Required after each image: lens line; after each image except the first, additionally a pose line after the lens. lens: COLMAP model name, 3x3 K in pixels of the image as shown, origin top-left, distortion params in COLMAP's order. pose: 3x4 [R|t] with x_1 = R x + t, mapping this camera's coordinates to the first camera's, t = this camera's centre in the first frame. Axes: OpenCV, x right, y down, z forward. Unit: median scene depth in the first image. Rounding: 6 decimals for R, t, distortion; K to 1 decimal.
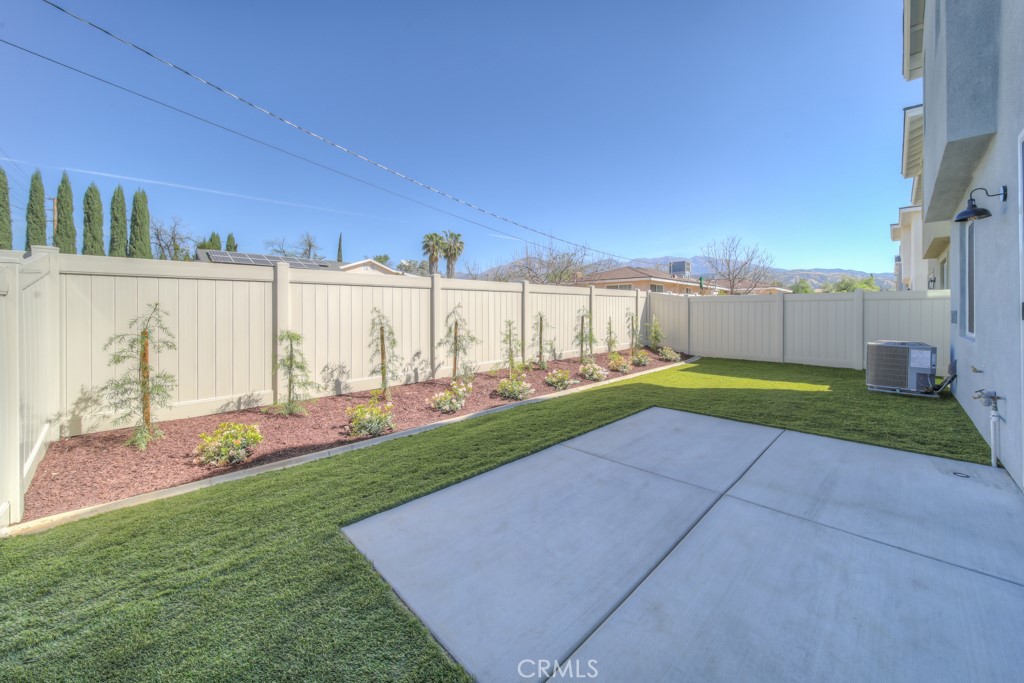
lens RADIAL K [[371.8, 0, 514.2], [0, 371.8, 318.3], [0, 0, 1]] dist [-0.000883, 0.000042]
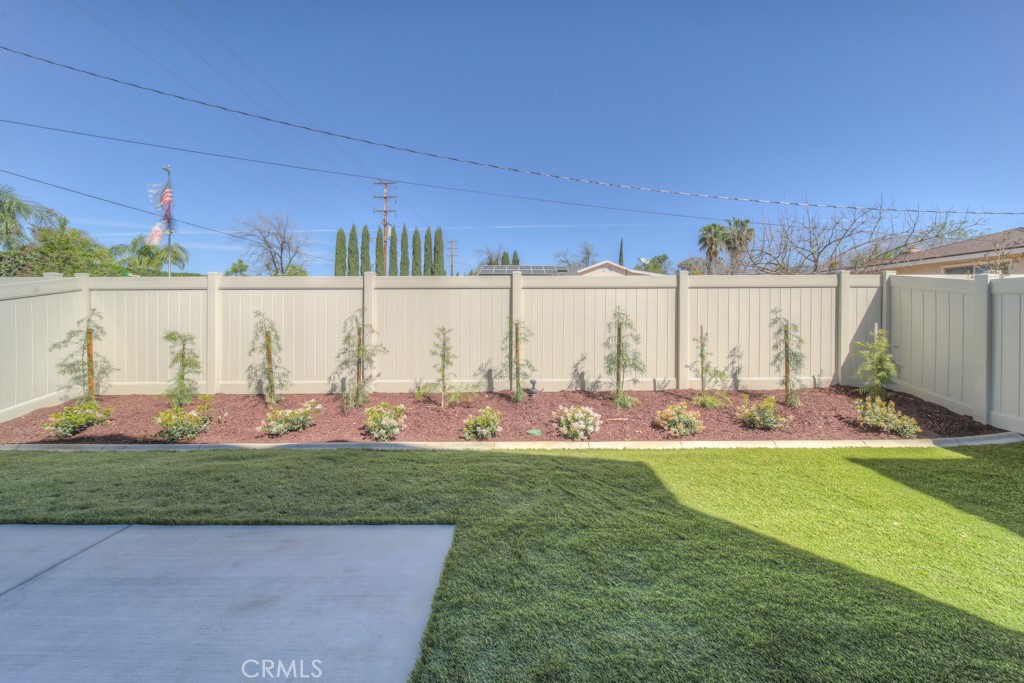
lens RADIAL K [[371.8, 0, 514.2], [0, 371.8, 318.3], [0, 0, 1]] dist [-0.000883, 0.000042]
pose [[0.722357, 0.011717, -0.691422, 0.193816], [-0.015233, 0.999883, 0.001029, -0.005149], [0.691353, 0.009789, 0.722451, 0.185860]]
